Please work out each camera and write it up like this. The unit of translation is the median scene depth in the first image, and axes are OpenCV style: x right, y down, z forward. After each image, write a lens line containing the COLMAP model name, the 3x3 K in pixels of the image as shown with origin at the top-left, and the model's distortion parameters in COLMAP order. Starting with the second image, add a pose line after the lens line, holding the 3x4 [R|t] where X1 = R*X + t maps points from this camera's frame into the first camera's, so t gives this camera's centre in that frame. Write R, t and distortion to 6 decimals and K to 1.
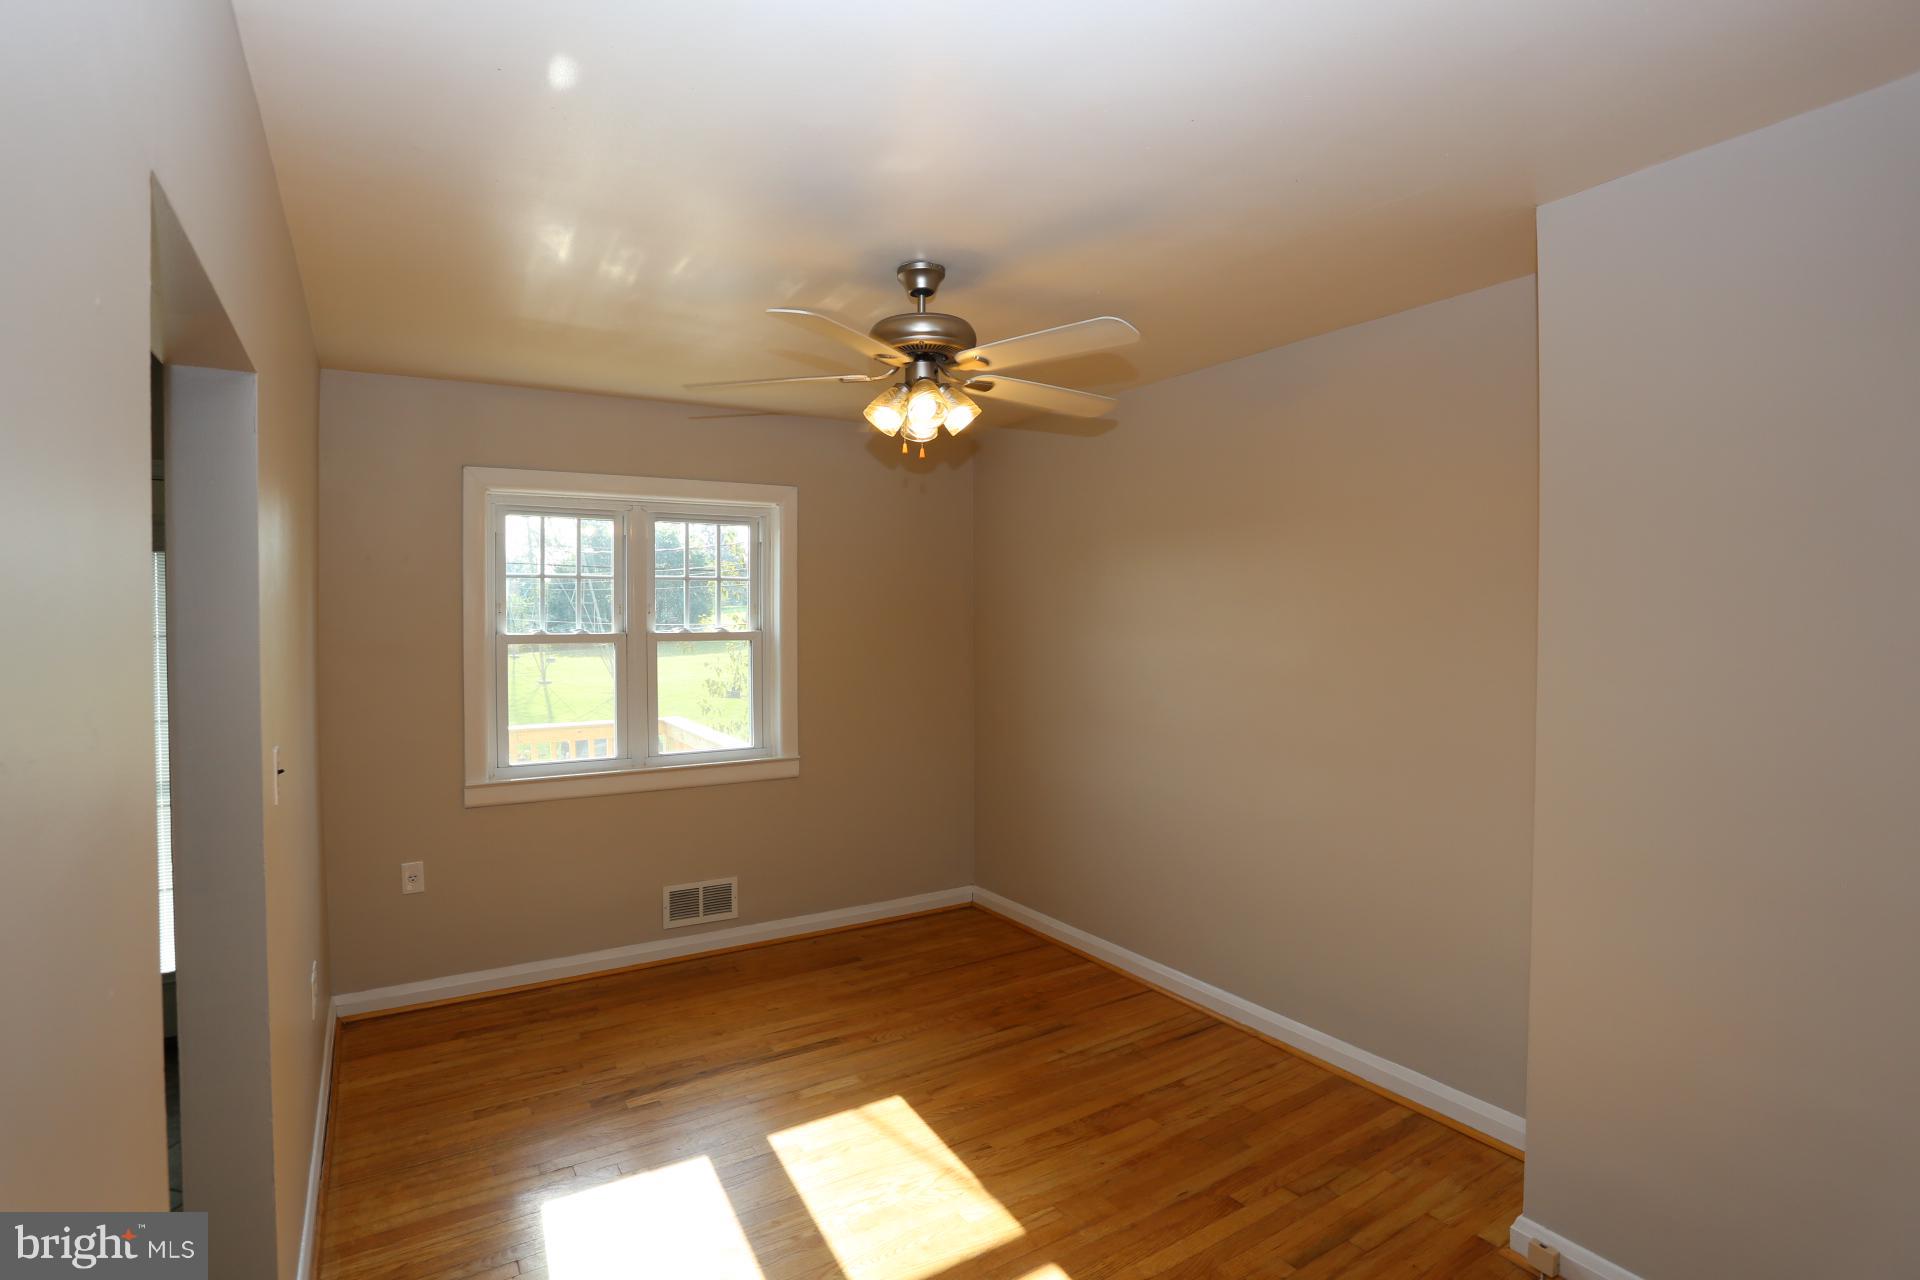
lens RADIAL K [[932.6, 0, 948.6], [0, 932.6, 631.1], [0, 0, 1]] dist [-0.078925, 0.036628]
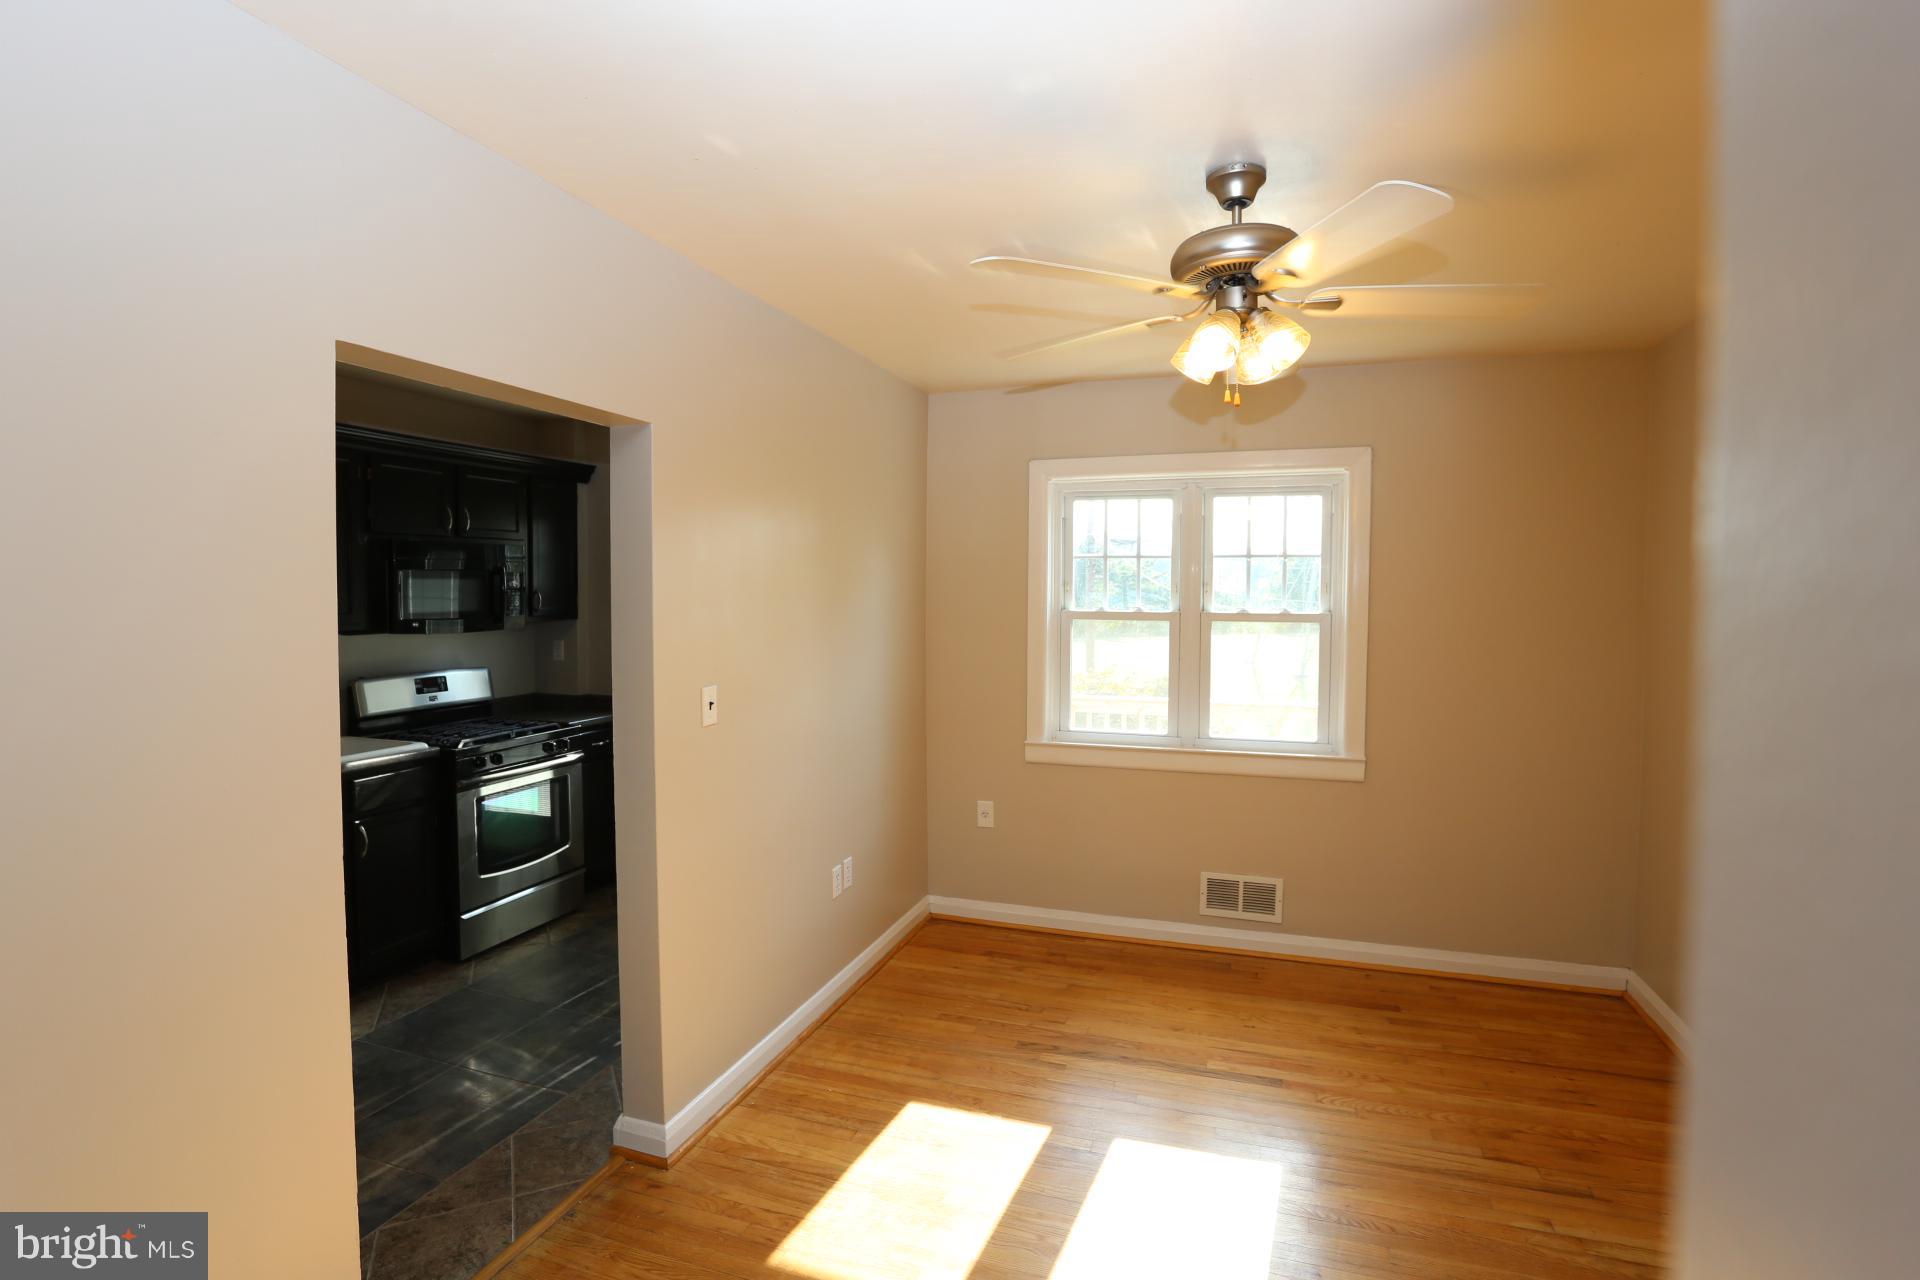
lens RADIAL K [[932.6, 0, 948.6], [0, 932.6, 631.1], [0, 0, 1]] dist [-0.078925, 0.036628]
pose [[0.626458, 0.035426, -0.778650, 0.296817], [-0.017633, 0.999355, 0.031281, -0.004387], [0.779256, -0.005866, 0.626678, 0.188080]]
